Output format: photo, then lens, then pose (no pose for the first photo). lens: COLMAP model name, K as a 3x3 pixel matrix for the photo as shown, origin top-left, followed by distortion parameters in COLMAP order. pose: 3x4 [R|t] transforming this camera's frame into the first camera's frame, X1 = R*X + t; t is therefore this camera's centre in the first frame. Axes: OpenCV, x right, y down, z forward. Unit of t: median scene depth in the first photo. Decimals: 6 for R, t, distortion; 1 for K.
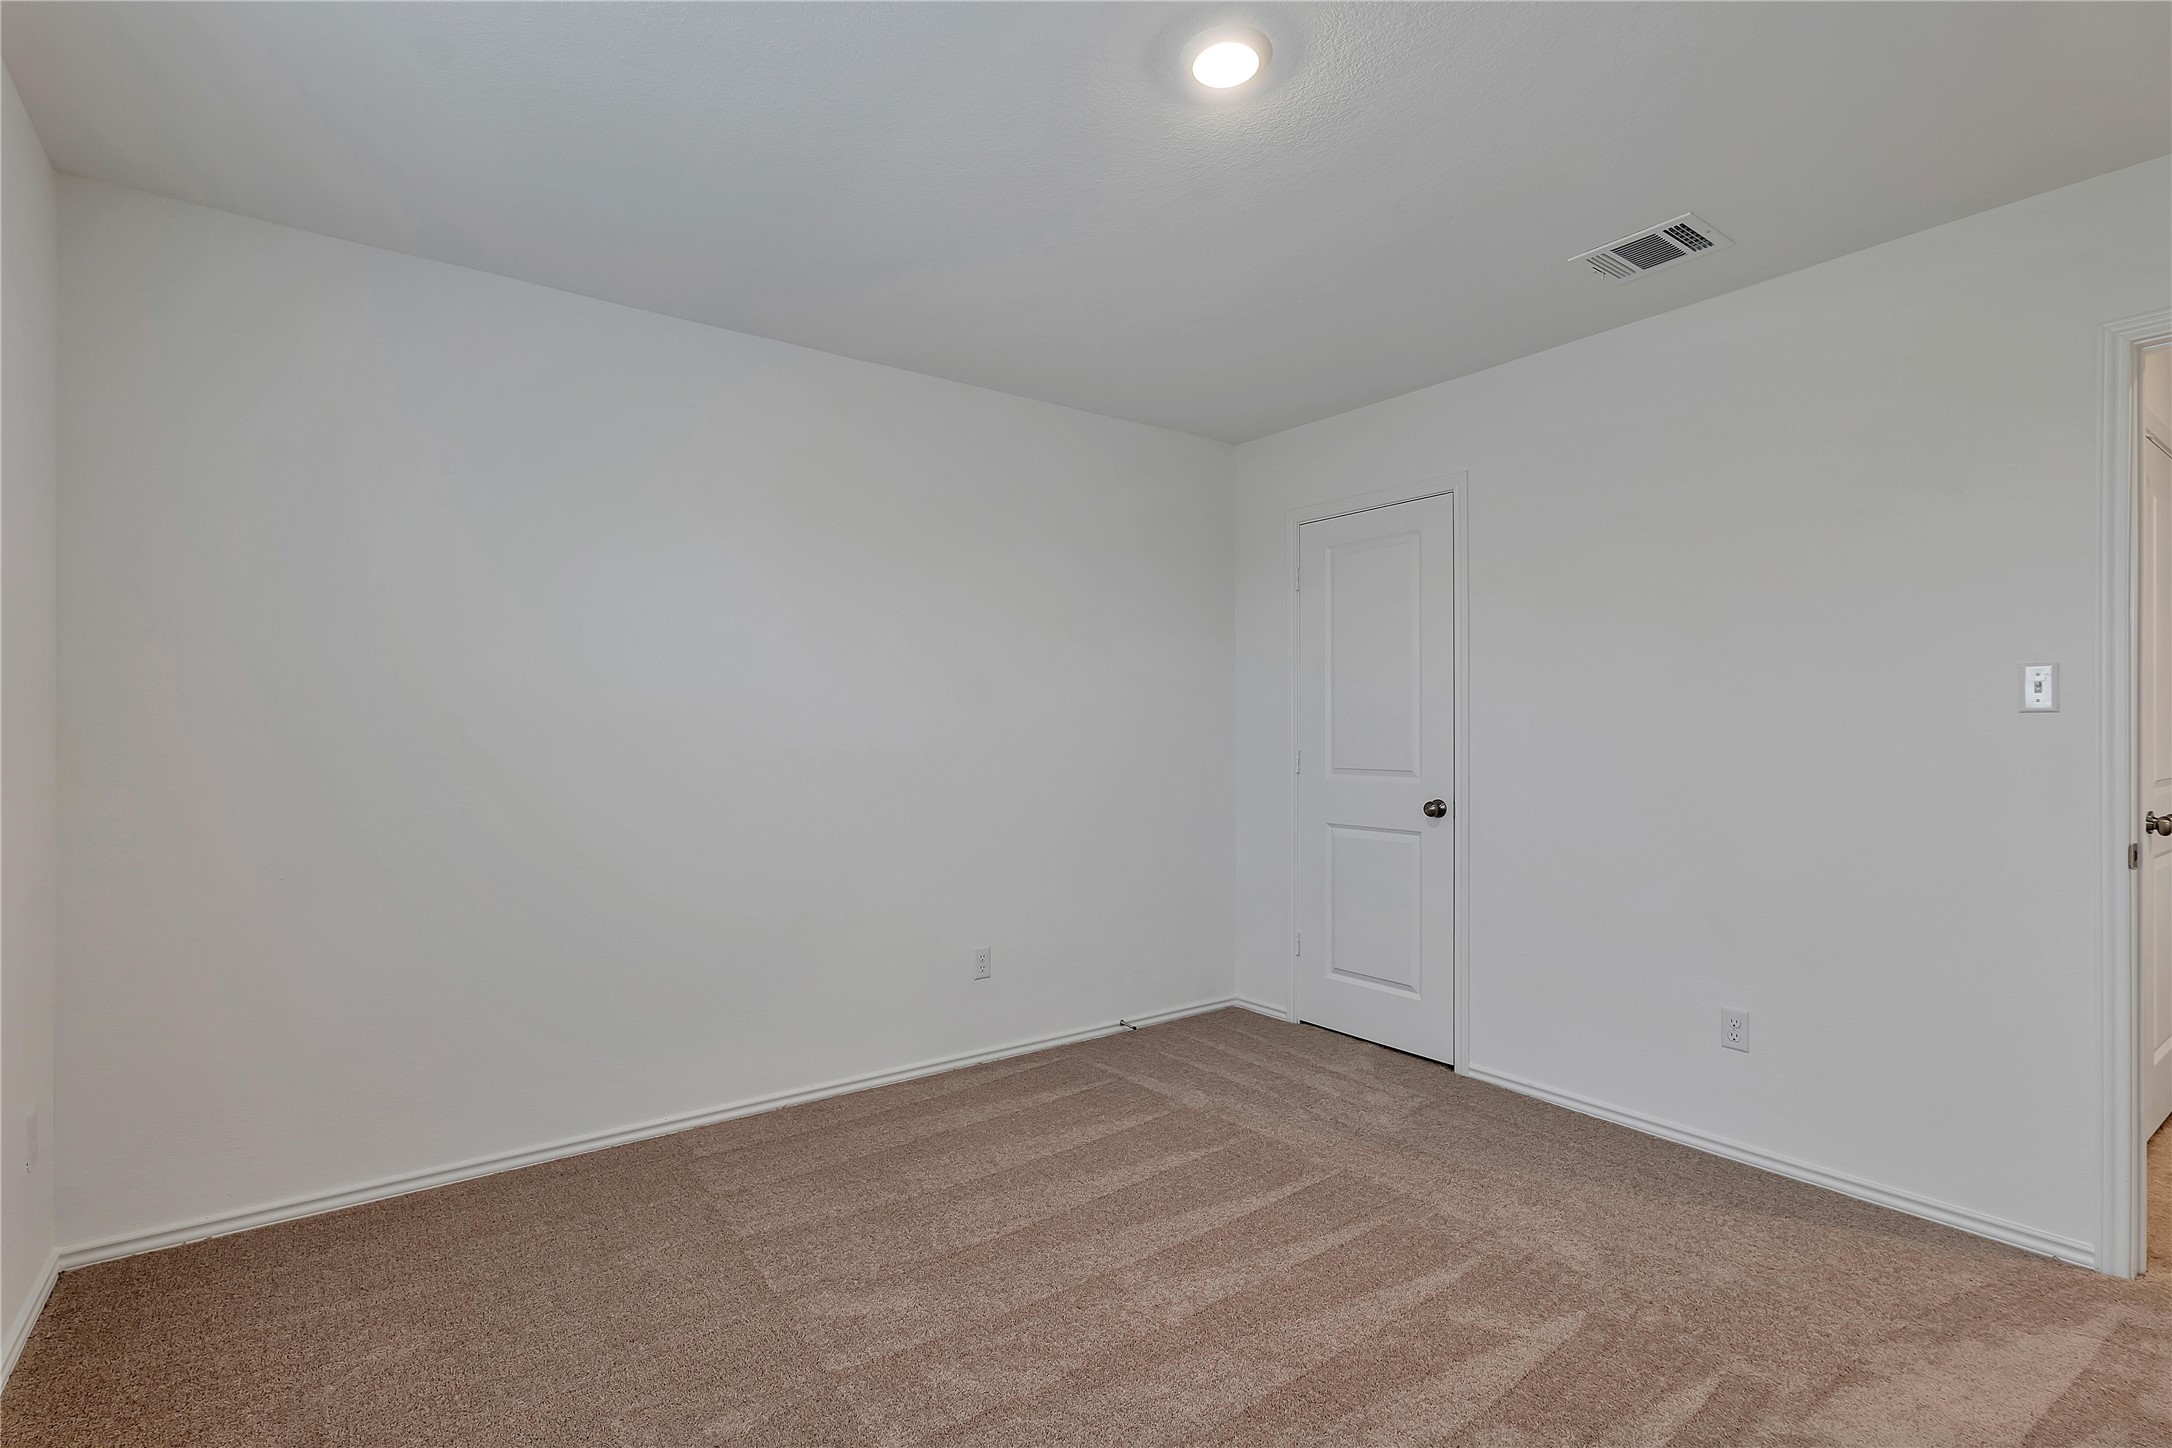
lens RADIAL K [[1008.9, 0, 1079.8], [0, 1008.9, 723.0], [0, 0, 1]] dist [0.007286, -0.002124]
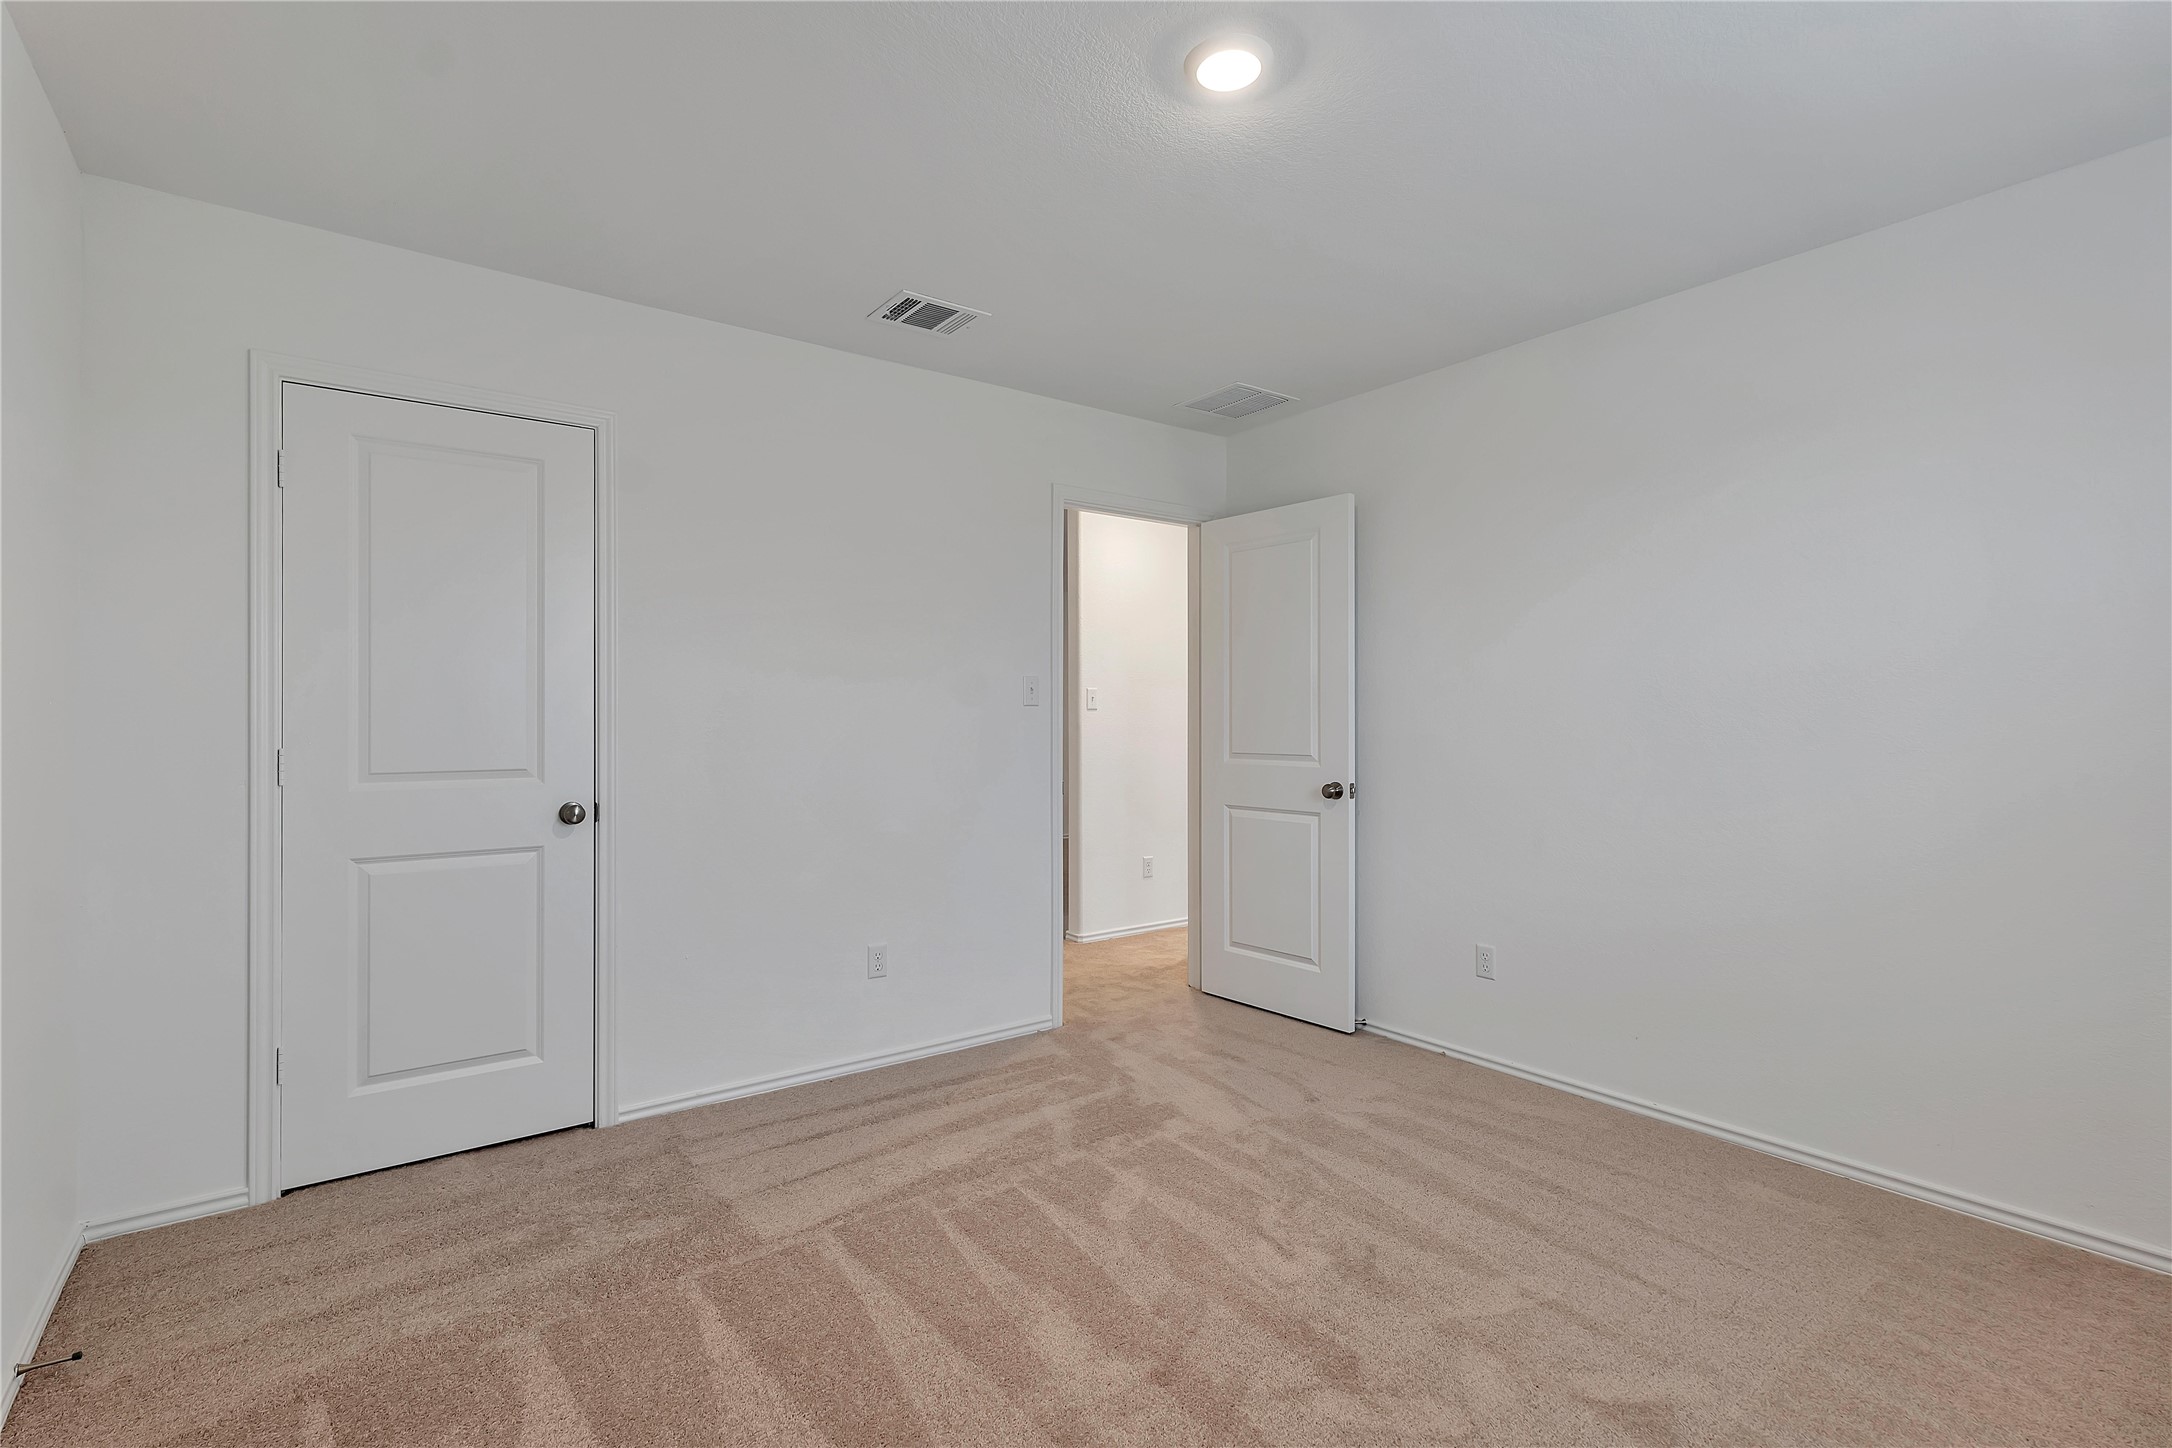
lens RADIAL K [[1008.9, 0, 1093.8], [0, 1008.9, 710.5], [0, 0, 1]] dist [0.007286, -0.002124]
pose [[-0.016257, -0.003739, 0.999861, -0.480410], [-0.018529, 0.999822, 0.003438, -0.009463], [-0.999696, -0.018470, -0.016324, 0.624455]]
